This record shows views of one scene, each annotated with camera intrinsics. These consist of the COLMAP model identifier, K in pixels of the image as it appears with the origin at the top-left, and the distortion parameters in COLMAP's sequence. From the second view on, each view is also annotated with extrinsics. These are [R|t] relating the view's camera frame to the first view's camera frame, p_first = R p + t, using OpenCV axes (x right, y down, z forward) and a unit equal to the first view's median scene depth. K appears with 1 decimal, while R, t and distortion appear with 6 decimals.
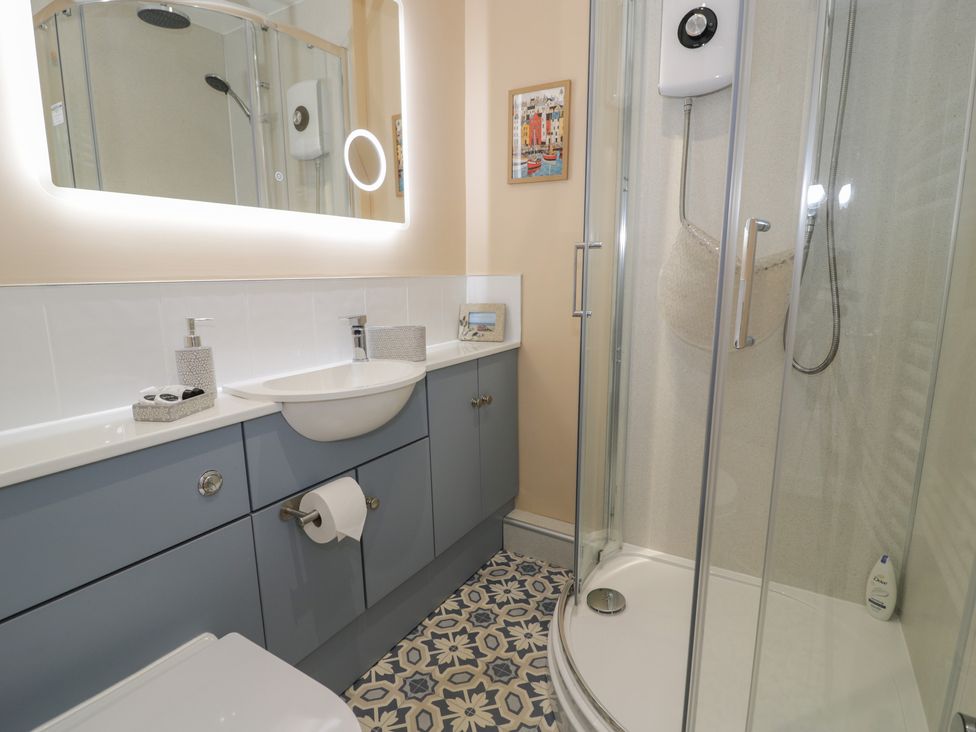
lens RADIAL K [[507.1, 0, 488.0], [0, 507.1, 364.9], [0, 0, 1]] dist [0.001003, -0.015558]
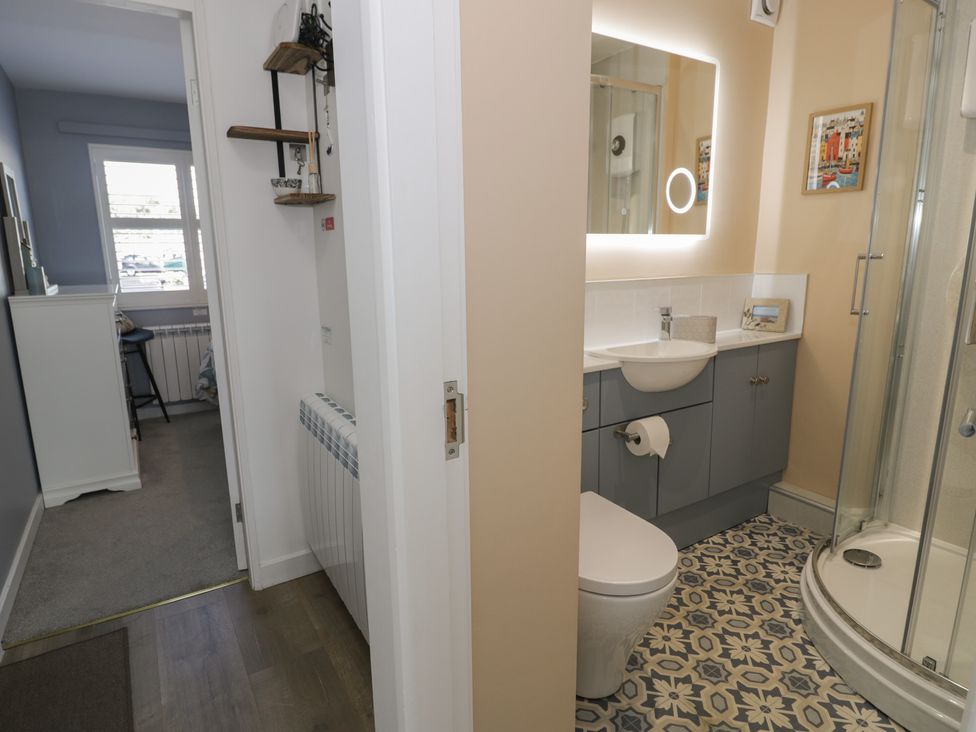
lens RADIAL K [[543.4, 0, 488.0], [0, 543.4, 366.0], [0, 0, 1]] dist [0.003362, -0.018833]
pose [[0.891184, 0.083031, -0.445979, -0.014738], [-0.071558, 0.996529, 0.042539, 0.028332], [0.447963, -0.005996, 0.894032, -0.440745]]
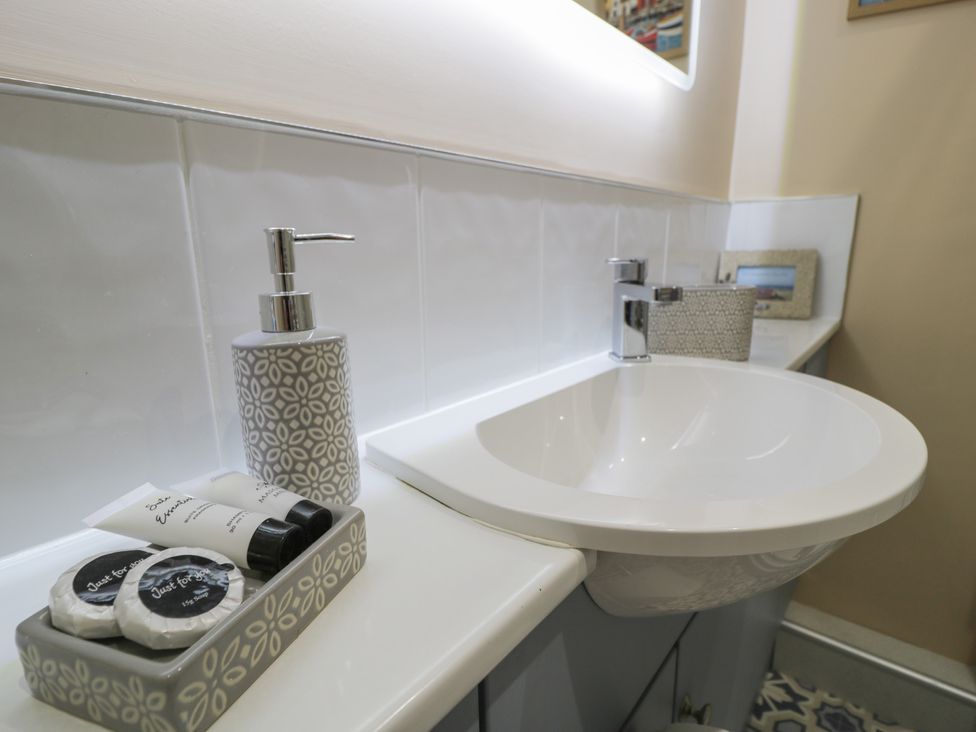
lens RADIAL K [[507.1, 0, 488.0], [0, 507.1, 364.9], [0, 0, 1]] dist [0.001003, -0.015558]
pose [[0.988675, 0.033851, -0.146206, -0.262562], [-0.025402, 0.997918, 0.059275, -0.022720], [0.147908, -0.054890, 0.987477, 0.448374]]
